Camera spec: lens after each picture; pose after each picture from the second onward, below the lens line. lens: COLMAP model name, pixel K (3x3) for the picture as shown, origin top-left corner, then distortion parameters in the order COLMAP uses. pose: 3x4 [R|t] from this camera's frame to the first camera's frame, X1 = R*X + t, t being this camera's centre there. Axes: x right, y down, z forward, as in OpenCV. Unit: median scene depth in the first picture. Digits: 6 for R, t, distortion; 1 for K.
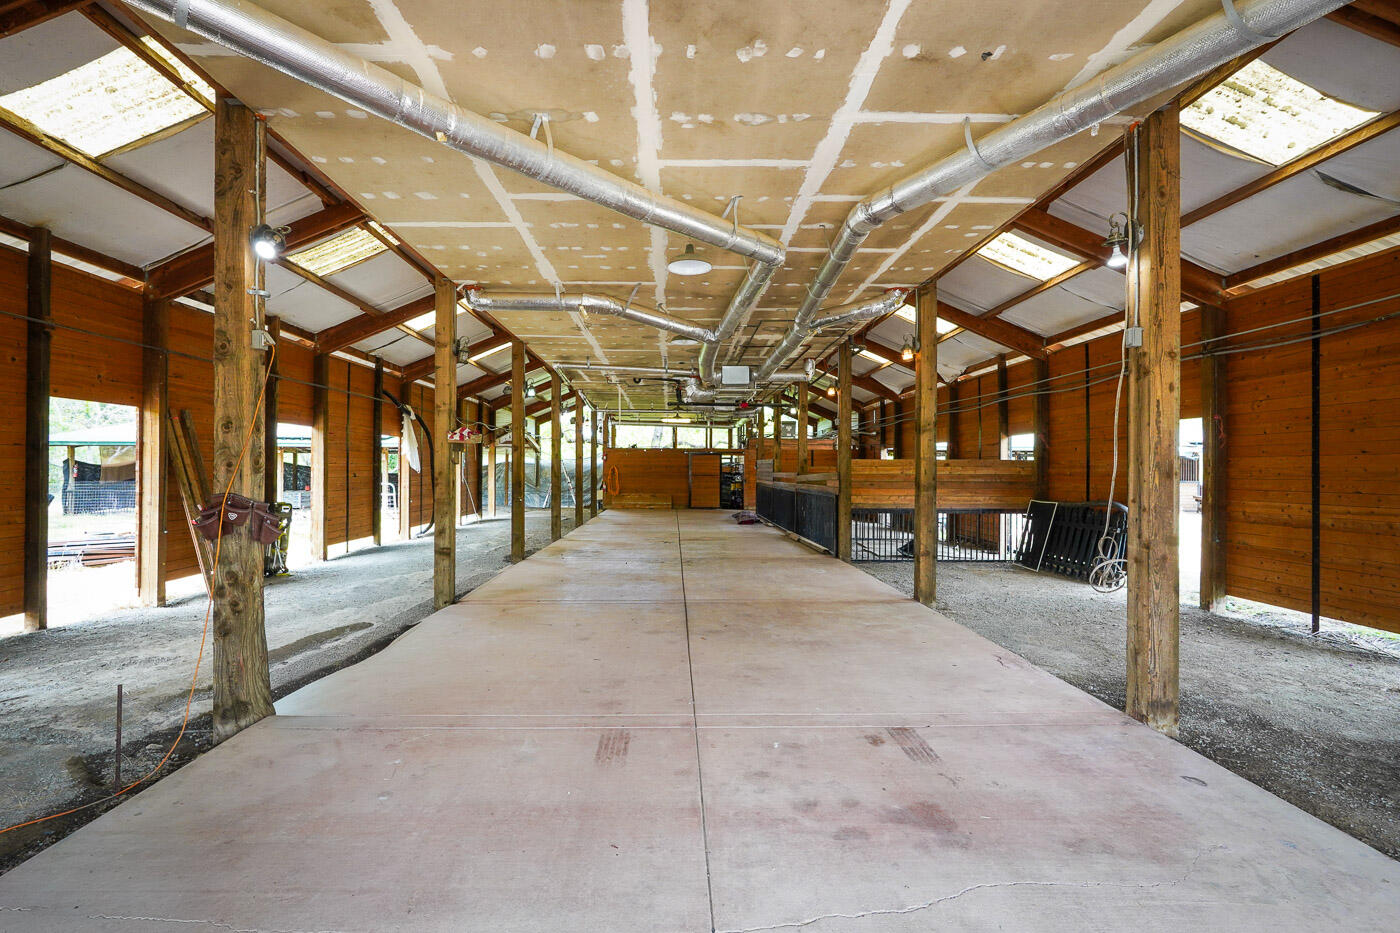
lens RADIAL K [[648.6, 0, 691.1], [0, 648.6, 467.6], [0, 0, 1]] dist [-0.019707, 0.000843]
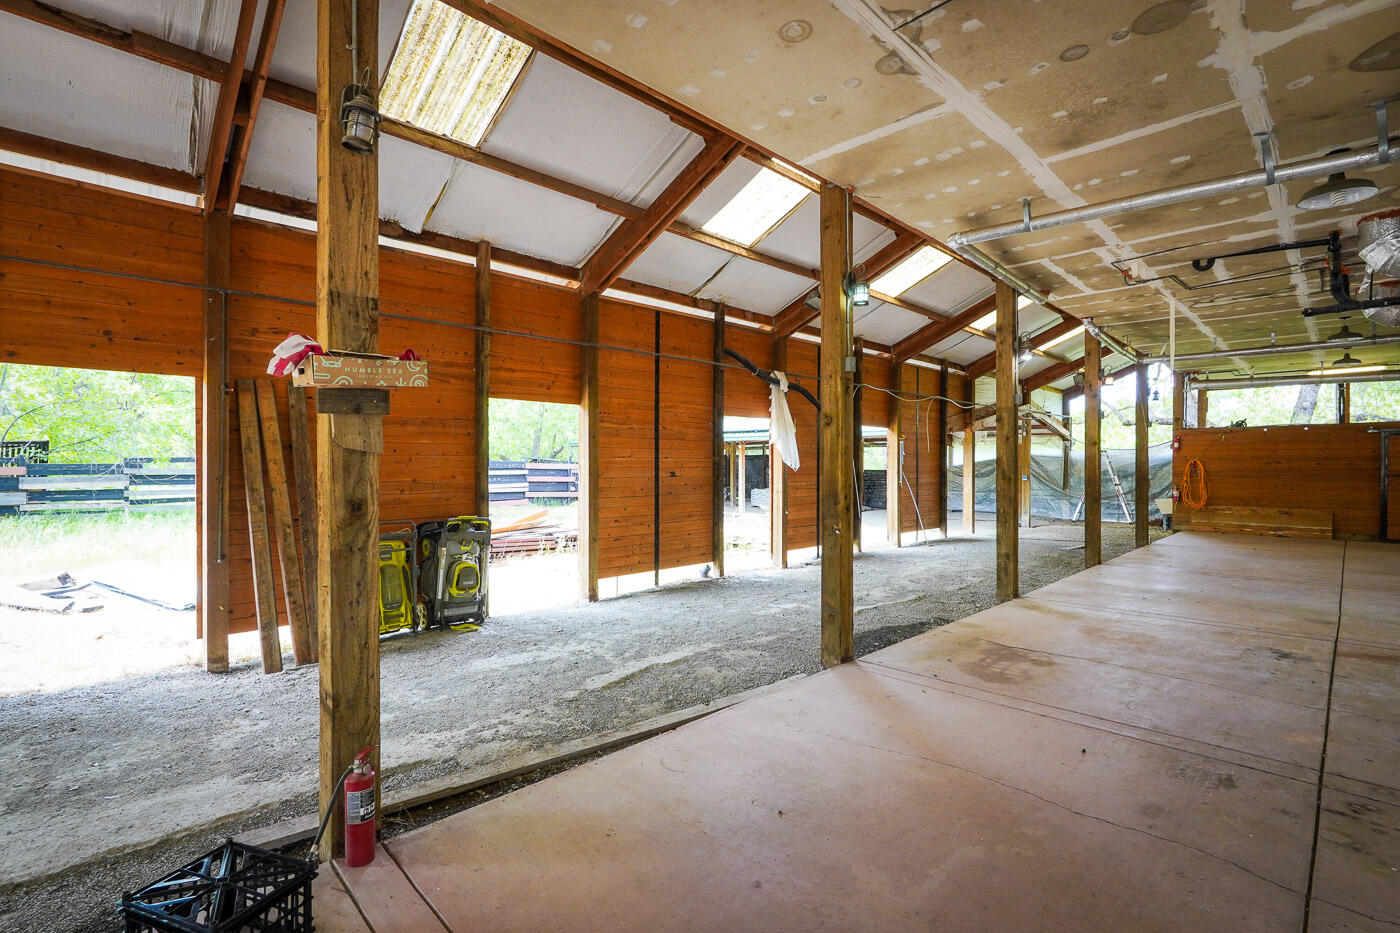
lens RADIAL K [[599.7, 0, 707.4], [0, 599.7, 462.2], [0, 0, 1]] dist [-0.018239, 0.001044]
pose [[0.658637, -0.007928, -0.752419, -0.006122], [0.006471, 0.999967, -0.004872, 0.001190], [0.752433, -0.001661, 0.658667, 0.281557]]
